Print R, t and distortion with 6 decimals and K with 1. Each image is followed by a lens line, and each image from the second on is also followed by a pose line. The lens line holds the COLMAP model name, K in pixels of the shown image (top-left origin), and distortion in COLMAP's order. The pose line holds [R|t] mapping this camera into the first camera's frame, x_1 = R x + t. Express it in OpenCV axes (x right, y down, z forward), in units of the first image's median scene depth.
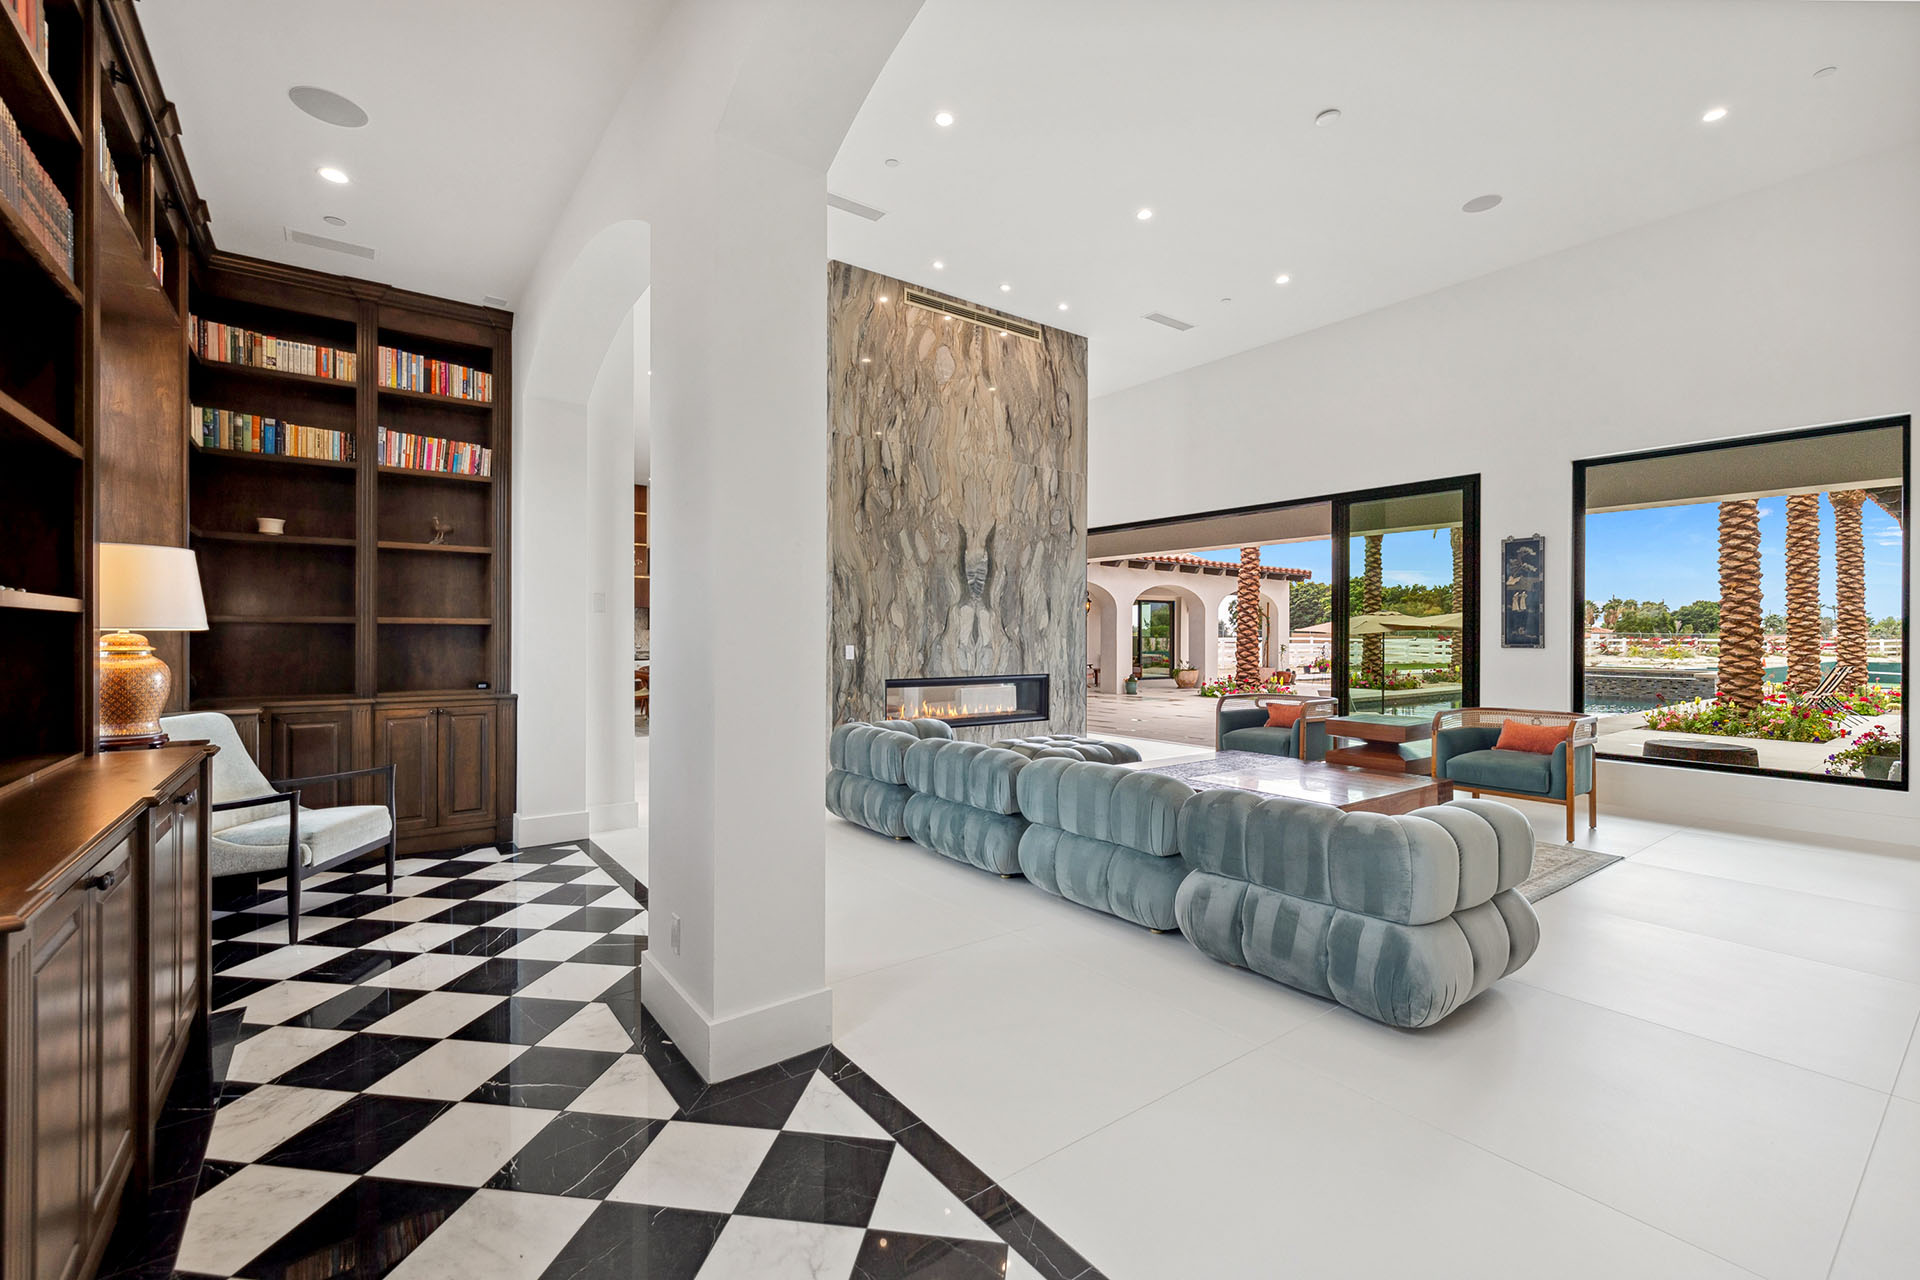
lens RADIAL K [[811.4, 0, 960.1], [0, 811.4, 634.0], [0, 0, 1]] dist [0.000431, 0.000011]
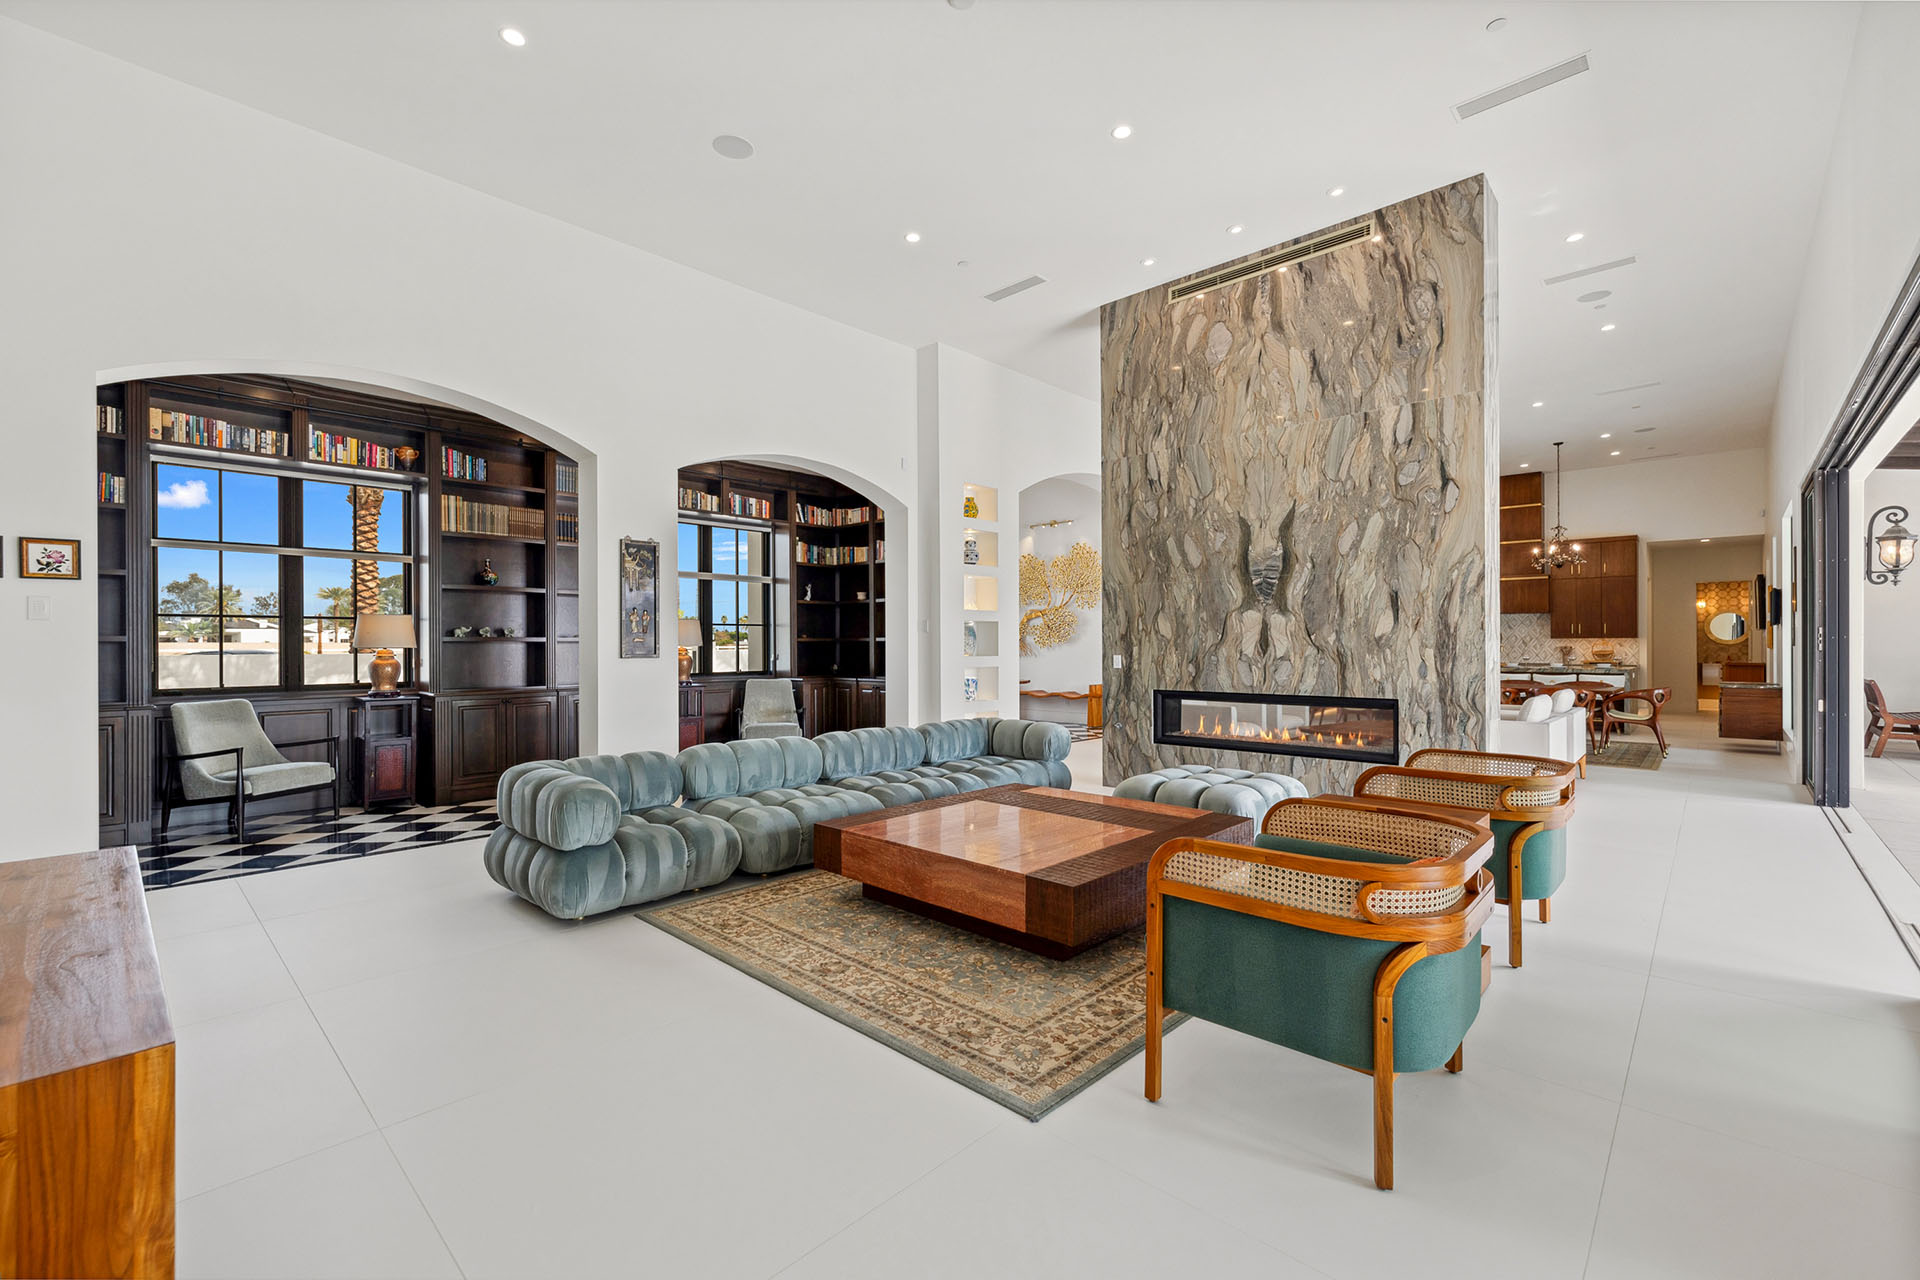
lens RADIAL K [[811.4, 0, 963.0], [0, 811.4, 641.8], [0, 0, 1]] dist [0.000431, 0.000011]
pose [[0.174717, -0.008071, -0.984586, 0.831489], [0.005813, 0.999957, -0.007166, 0.002711], [0.984602, -0.004472, 0.174756, 0.575939]]
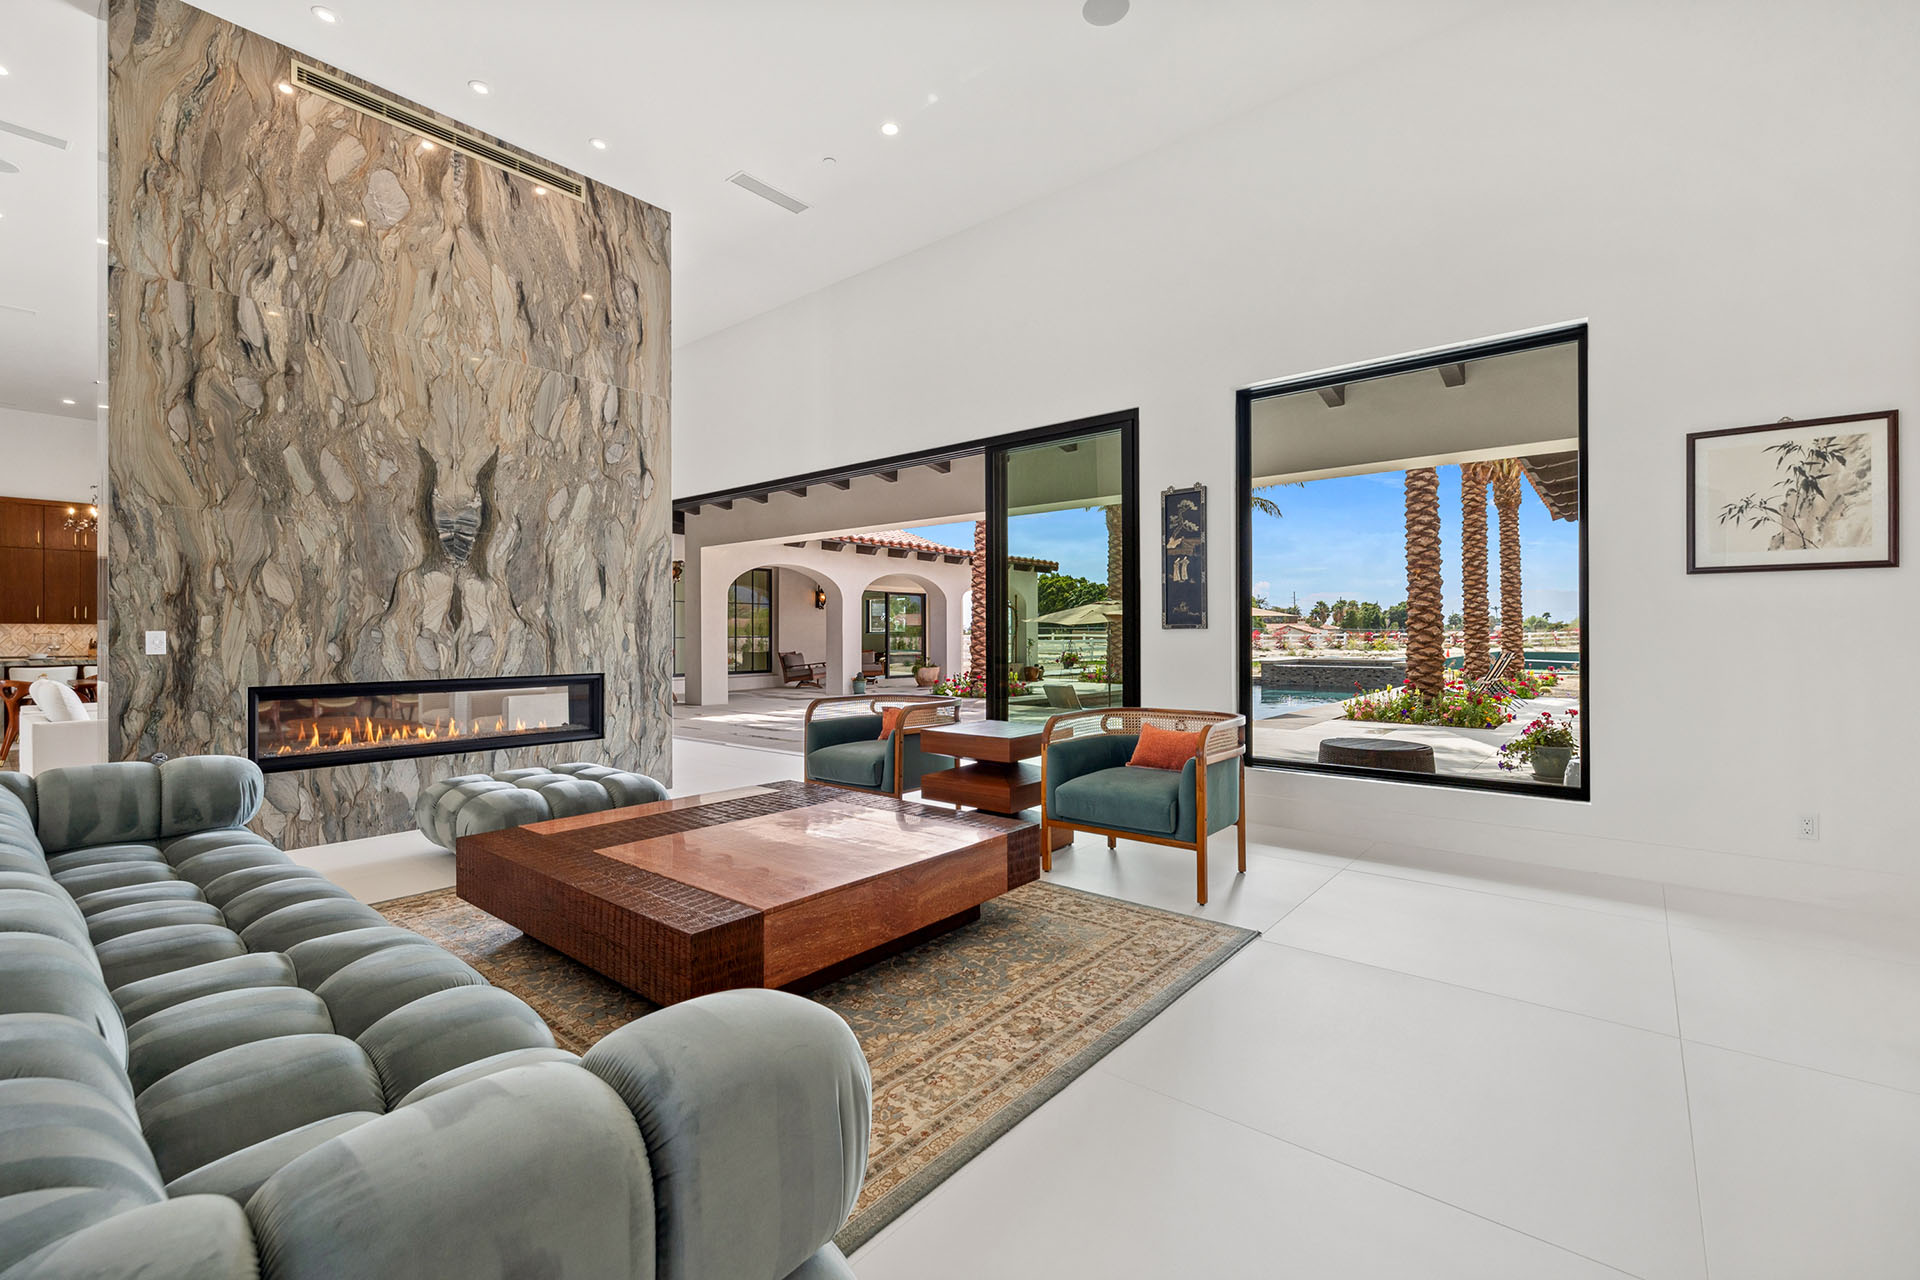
lens RADIAL K [[811.4, 0, 959.1], [0, 811.4, 630.8], [0, 0, 1]] dist [0.000431, 0.000011]
pose [[0.971851, -0.005858, 0.235525, 0.277150], [0.006825, 0.999971, -0.003290, 0.018904], [-0.235499, 0.004805, 0.971863, 0.269536]]
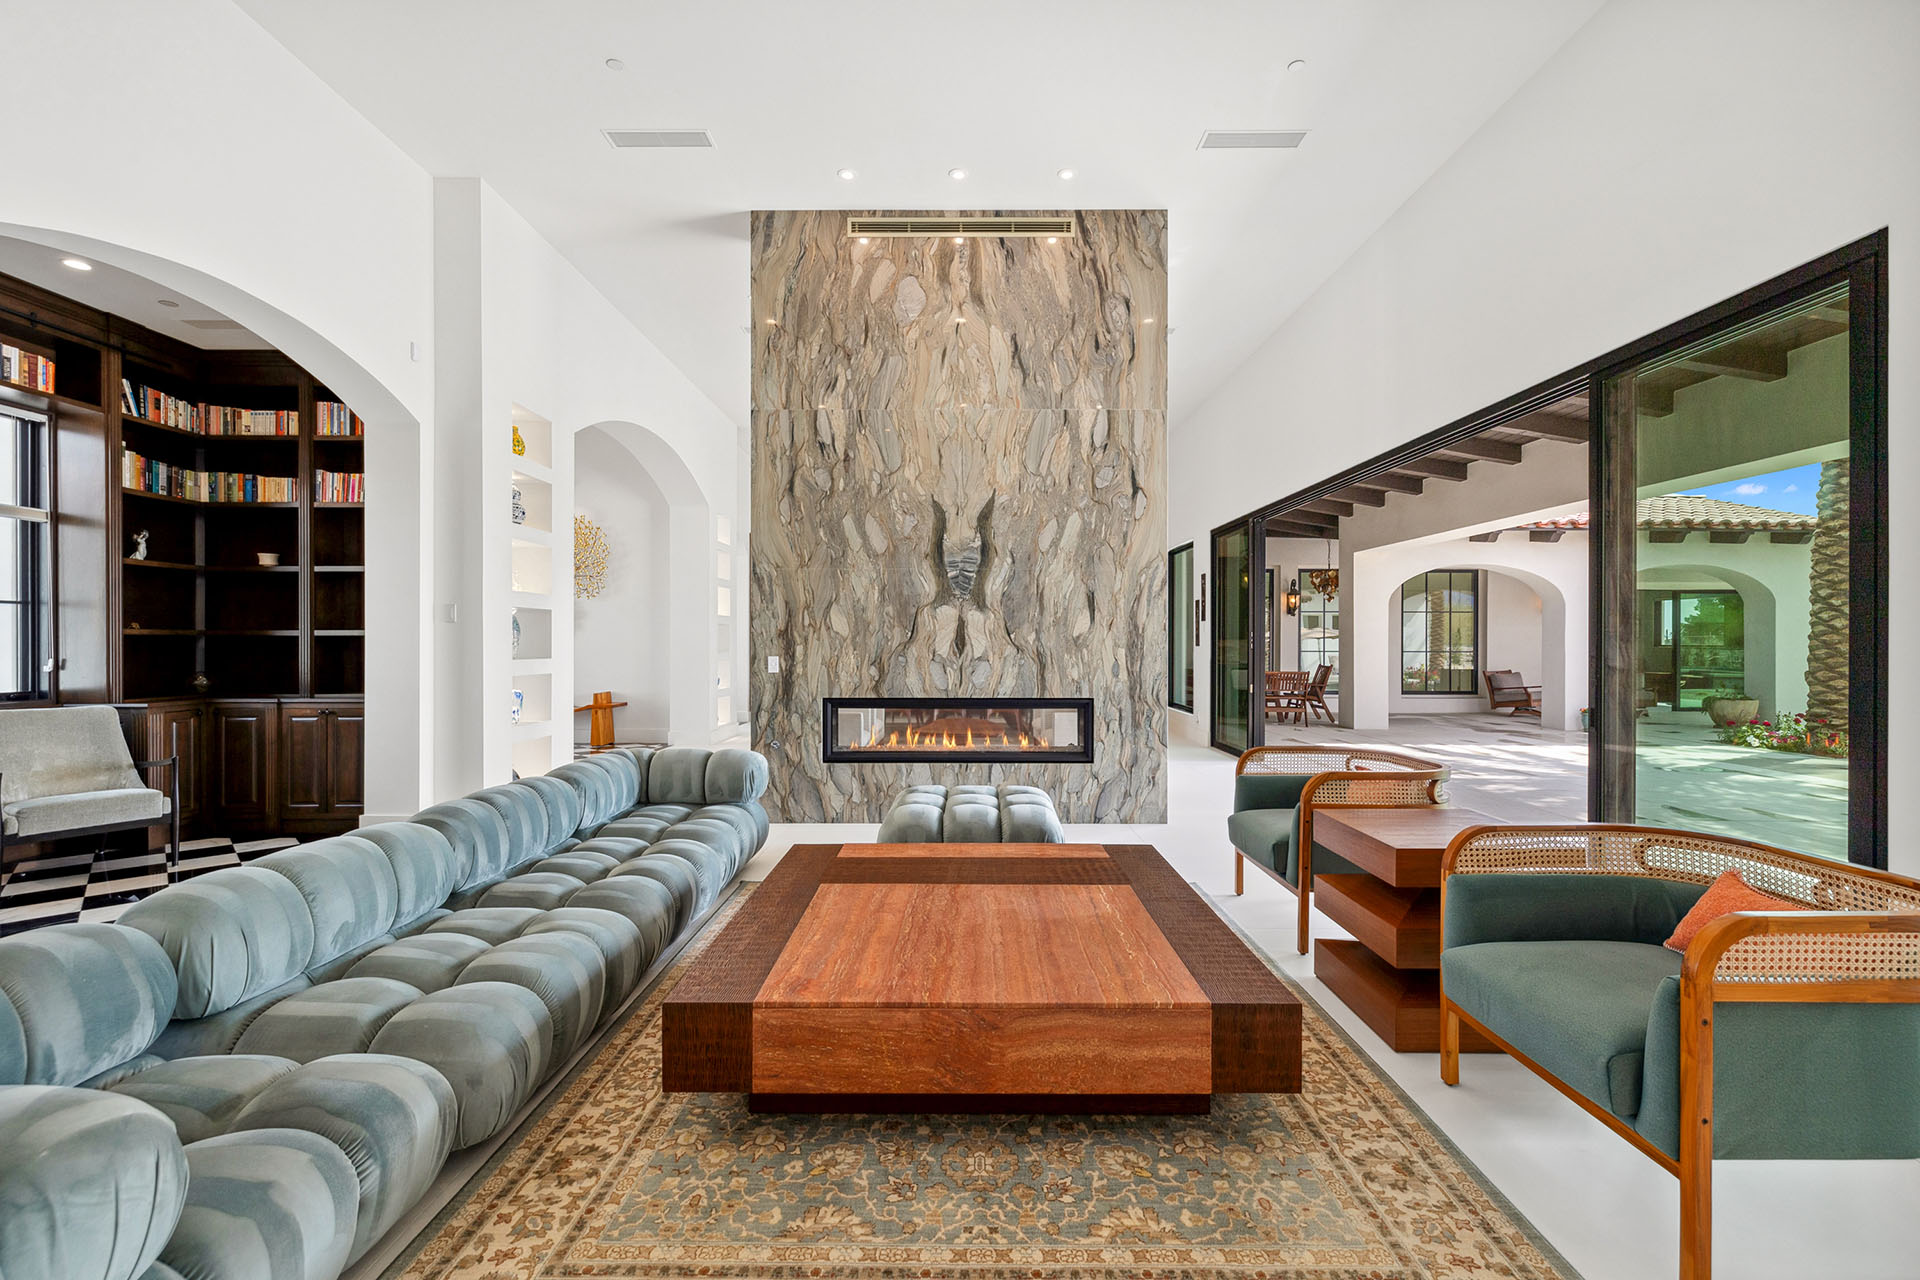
lens RADIAL K [[811.4, 0, 963.9], [0, 811.4, 642.1], [0, 0, 1]] dist [0.000431, 0.000011]
pose [[0.802426, -0.003473, -0.596741, 0.502695], [0.002648, 0.999994, -0.002260, 0.001505], [0.596746, 0.000233, 0.802430, 0.409263]]
